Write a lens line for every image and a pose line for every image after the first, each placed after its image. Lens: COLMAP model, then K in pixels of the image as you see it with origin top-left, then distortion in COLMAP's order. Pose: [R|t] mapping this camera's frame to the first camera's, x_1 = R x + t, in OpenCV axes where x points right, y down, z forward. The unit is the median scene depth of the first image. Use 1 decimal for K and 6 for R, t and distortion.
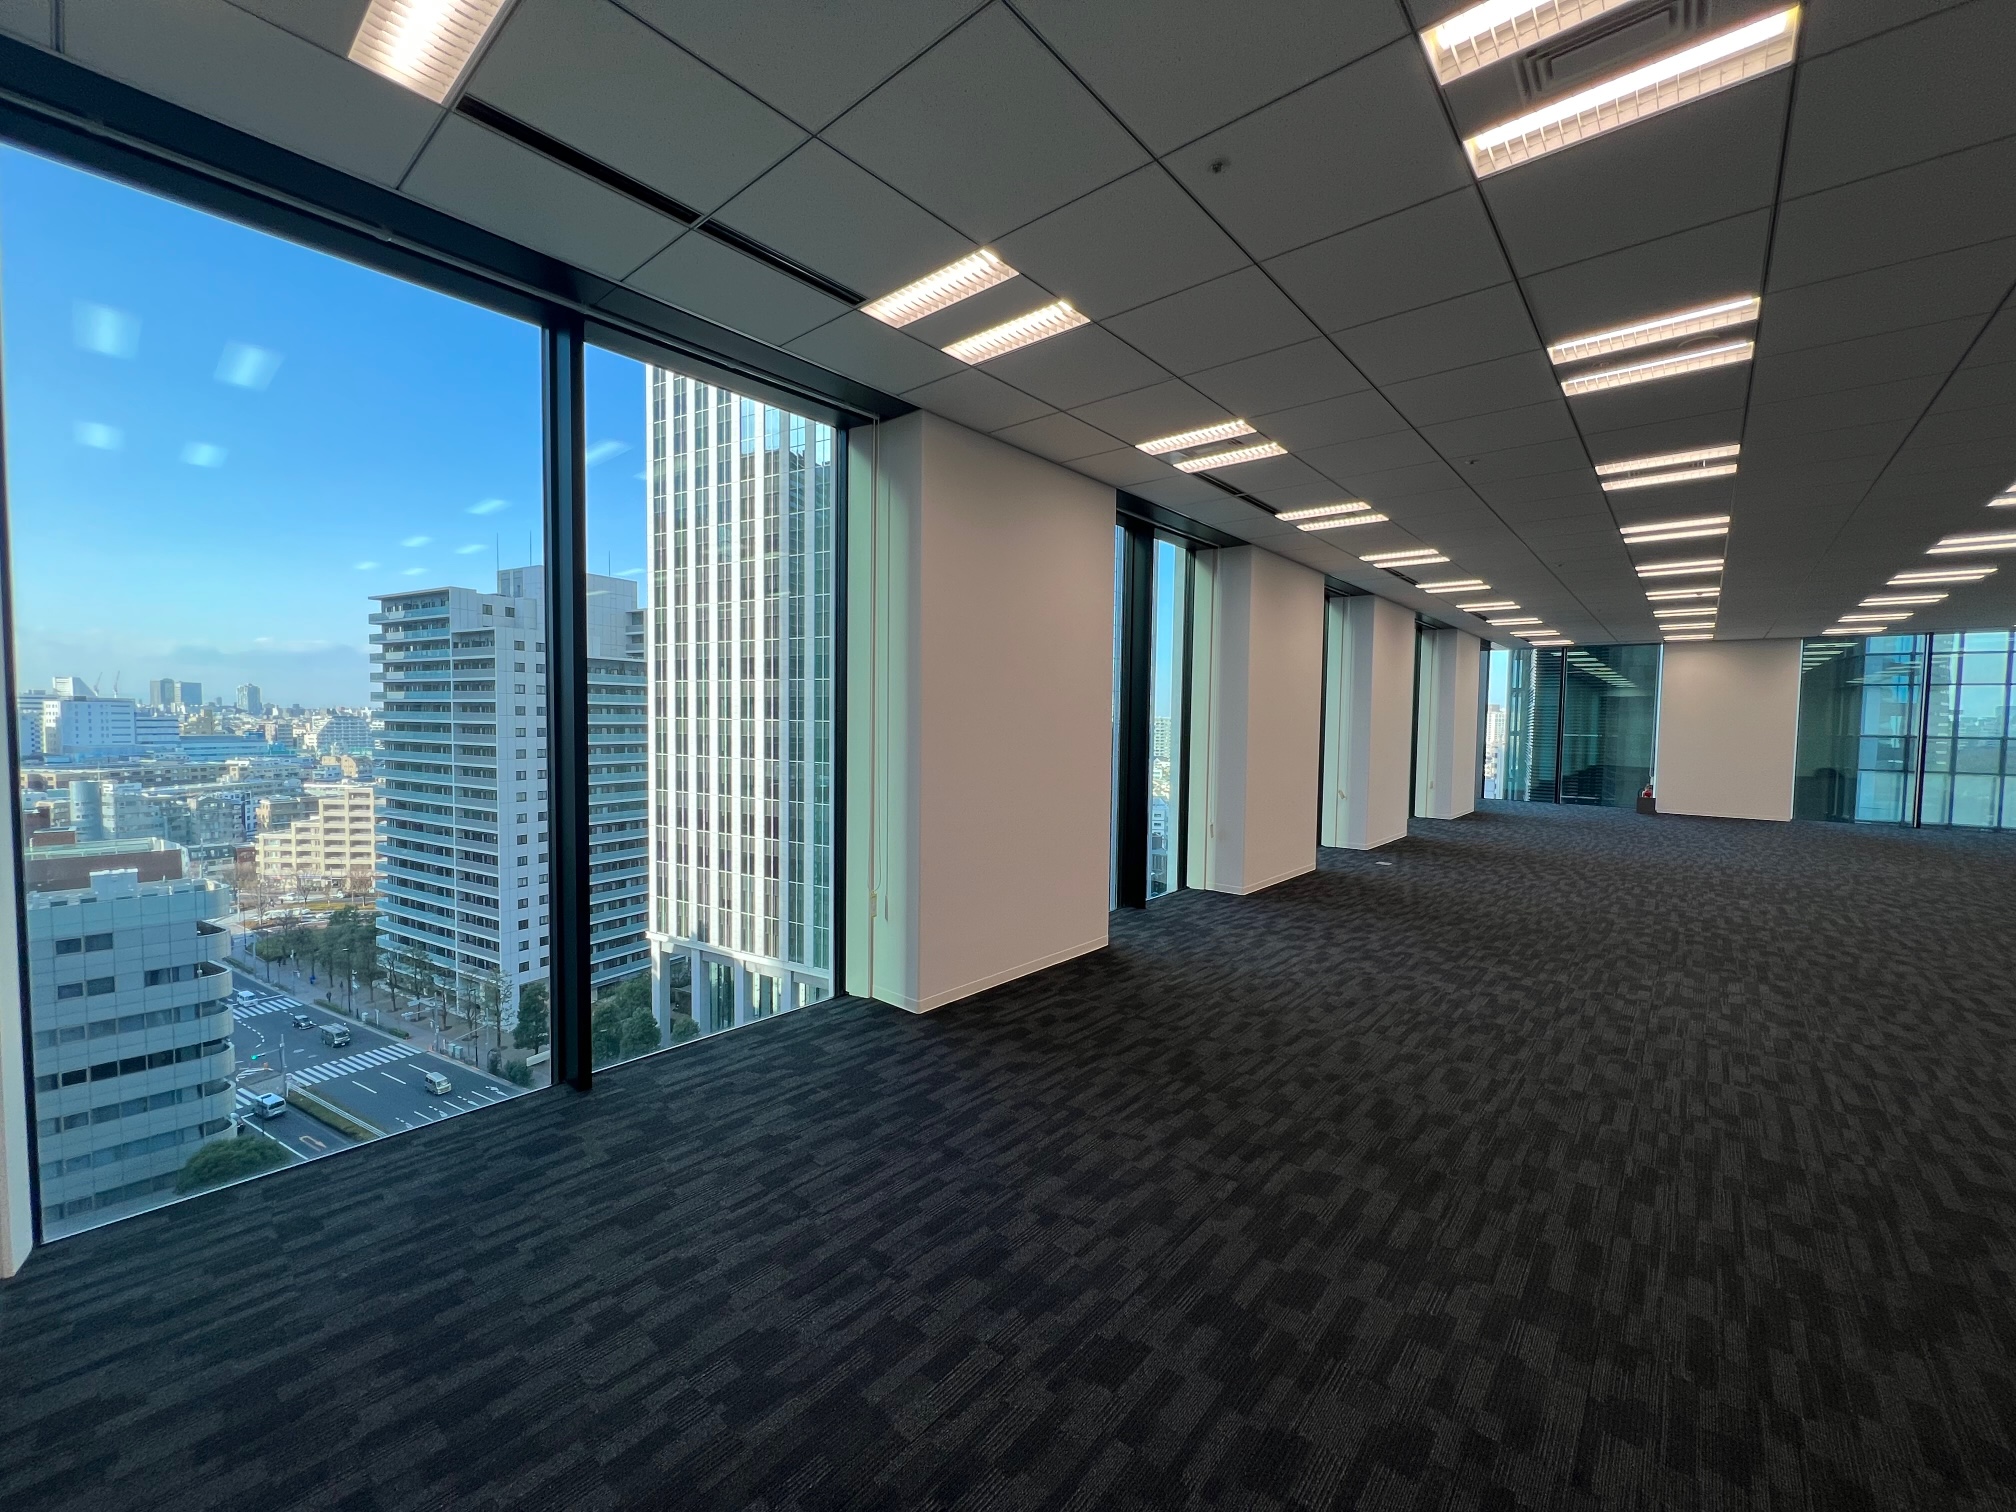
lens RADIAL K [[808.8, 0, 1005.6], [0, 808.8, 756.0], [0, 0, 1]] dist [0.000015, 0.000149]
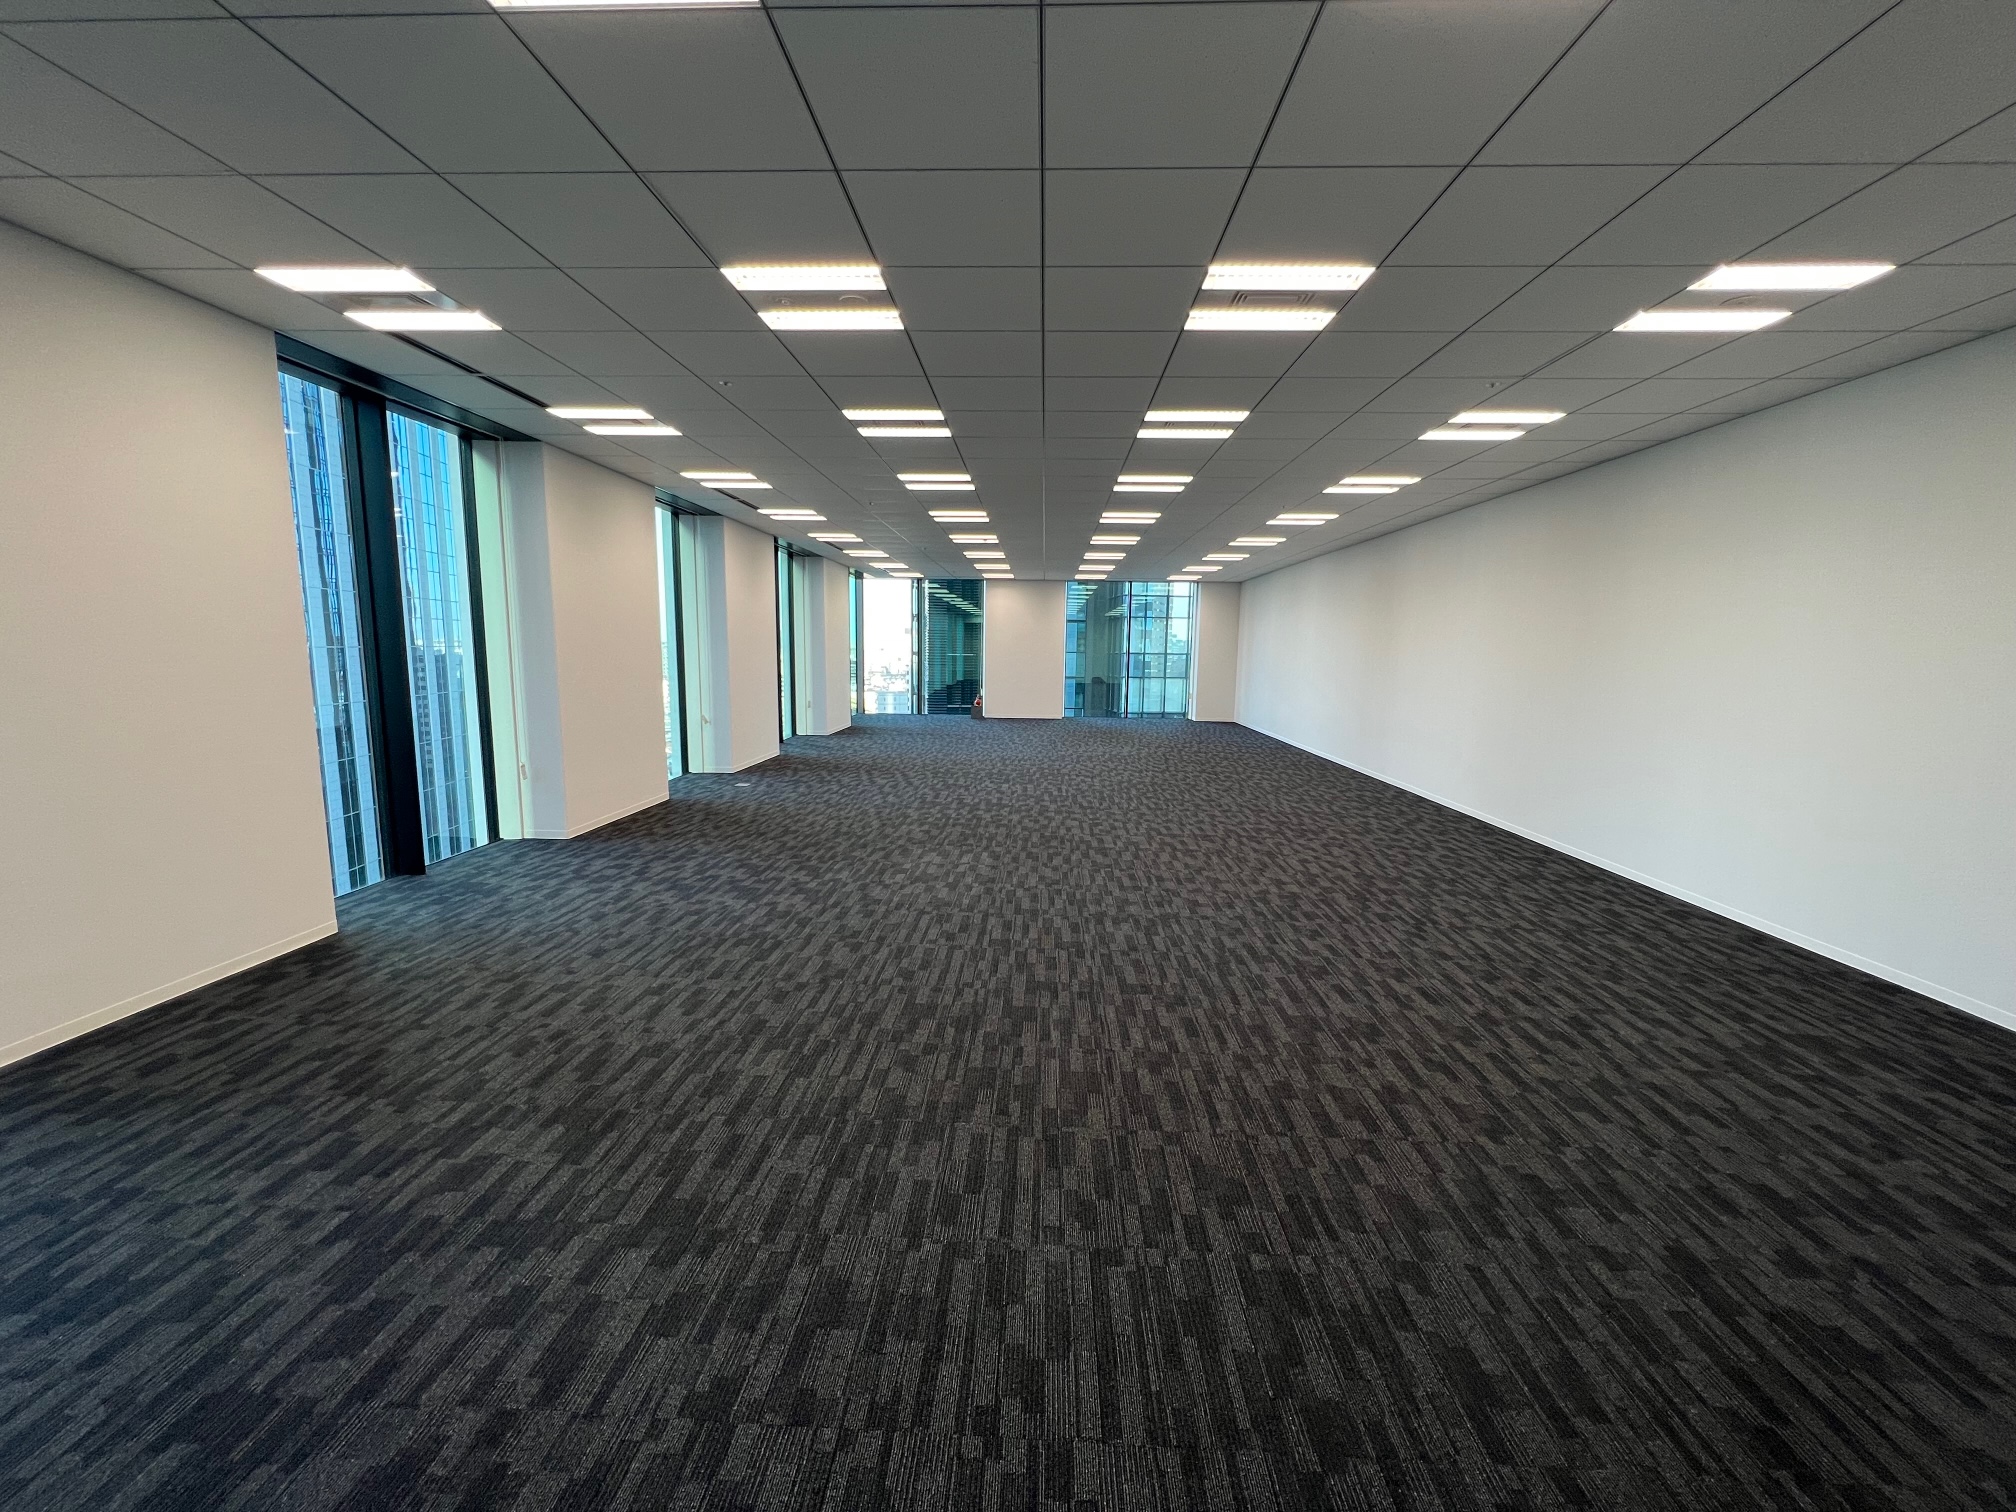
lens RADIAL K [[808.8, 0, 1008.1], [0, 808.8, 756.8], [0, 0, 1]] dist [0.000015, 0.000149]
pose [[0.786224, -0.087376, 0.611733, 0.198518], [0.027702, 0.993941, 0.106365, -0.004813], [-0.617320, -0.066681, 0.783881, -0.022887]]
